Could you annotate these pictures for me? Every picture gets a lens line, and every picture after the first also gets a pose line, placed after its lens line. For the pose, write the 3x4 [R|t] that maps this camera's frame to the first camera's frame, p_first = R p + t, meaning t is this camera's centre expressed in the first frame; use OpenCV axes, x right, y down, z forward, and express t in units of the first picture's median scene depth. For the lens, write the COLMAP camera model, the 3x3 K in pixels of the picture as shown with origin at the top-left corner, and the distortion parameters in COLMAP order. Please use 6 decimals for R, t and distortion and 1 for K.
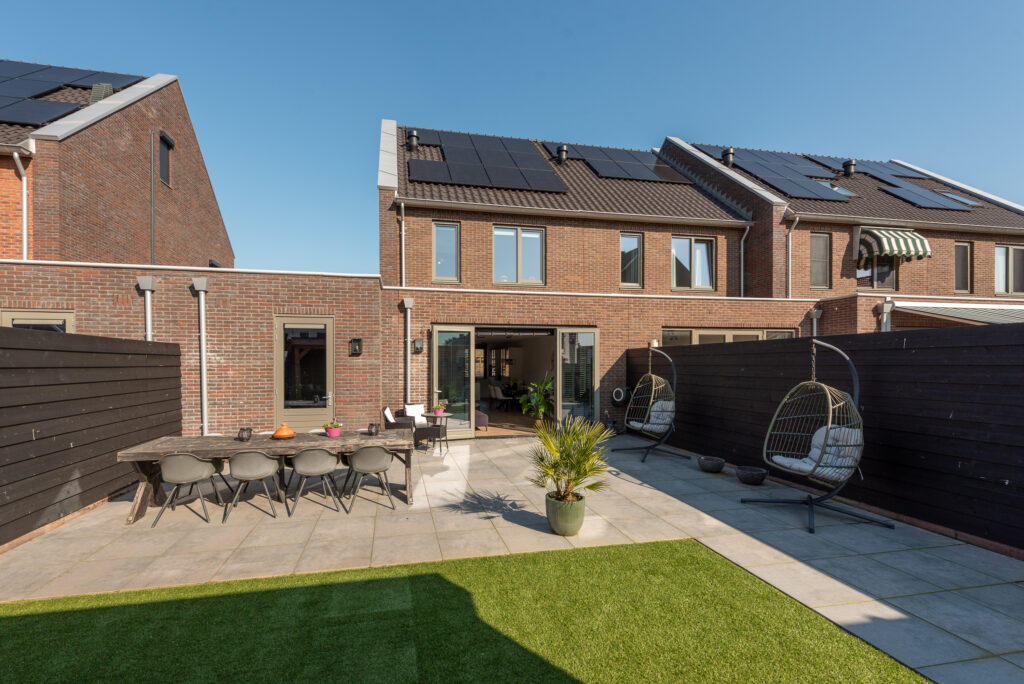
lens RADIAL K [[440.7, 0, 513.1], [0, 440.7, 374.0], [0, 0, 1]] dist [0.009412, -0.000690]
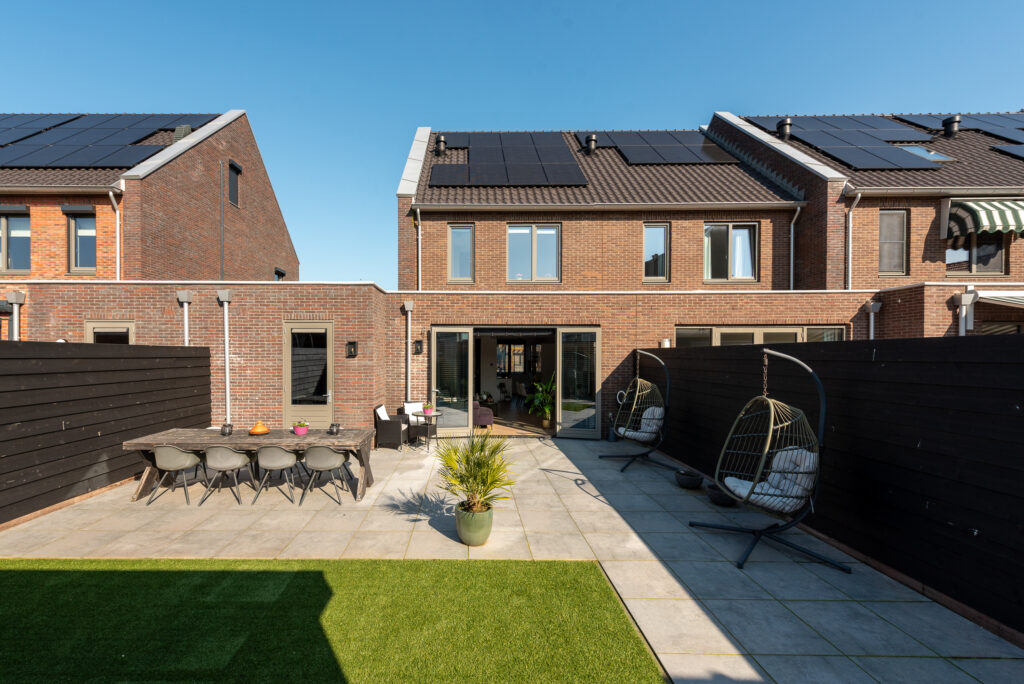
lens RADIAL K [[443.9, 0, 511.8], [0, 443.9, 366.5], [0, 0, 1]] dist [0.007040, -0.000516]
pose [[0.977157, 0.010414, -0.212264, 0.226067], [-0.008691, 0.999921, 0.009047, -0.028203], [0.212342, -0.006996, 0.977170, 0.016395]]
